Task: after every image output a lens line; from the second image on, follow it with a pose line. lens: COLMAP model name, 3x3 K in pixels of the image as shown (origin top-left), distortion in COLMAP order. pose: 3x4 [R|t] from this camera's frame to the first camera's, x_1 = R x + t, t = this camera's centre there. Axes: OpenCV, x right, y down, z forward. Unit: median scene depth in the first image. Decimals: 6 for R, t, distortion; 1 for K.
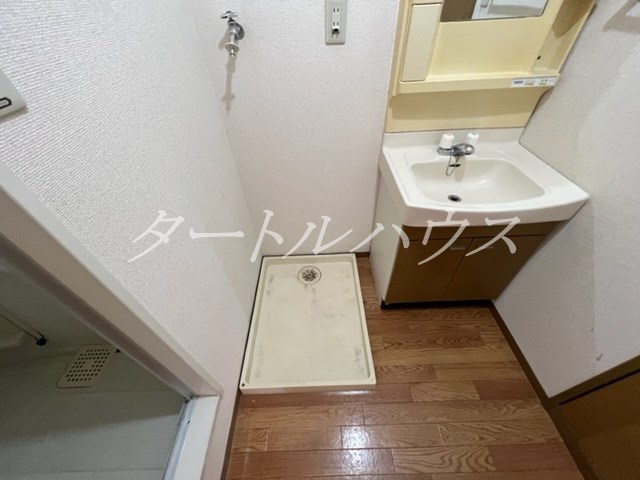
lens RADIAL K [[255.7, 0, 319.3], [0, 255.7, 239.0], [0, 0, 1]] dist [0.002828, -0.000226]
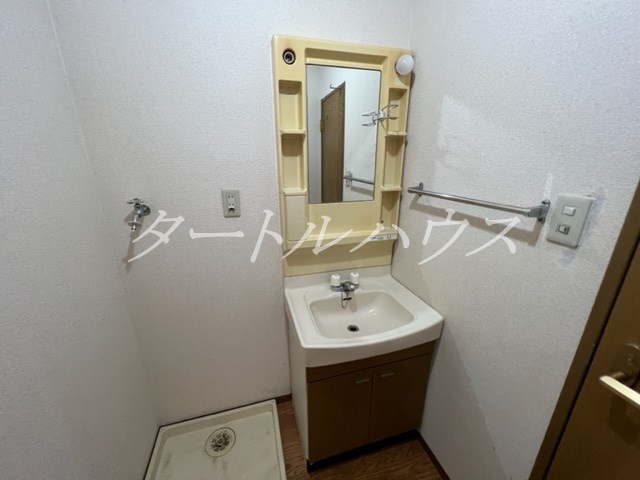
lens RADIAL K [[255.7, 0, 319.4], [0, 255.7, 238.6], [0, 0, 1]] dist [0.002828, -0.000226]
pose [[0.965631, -0.044607, 0.256062, 0.123422], [0.154616, 0.890482, -0.427944, -0.054394], [-0.208929, 0.452827, 0.866774, -0.105091]]
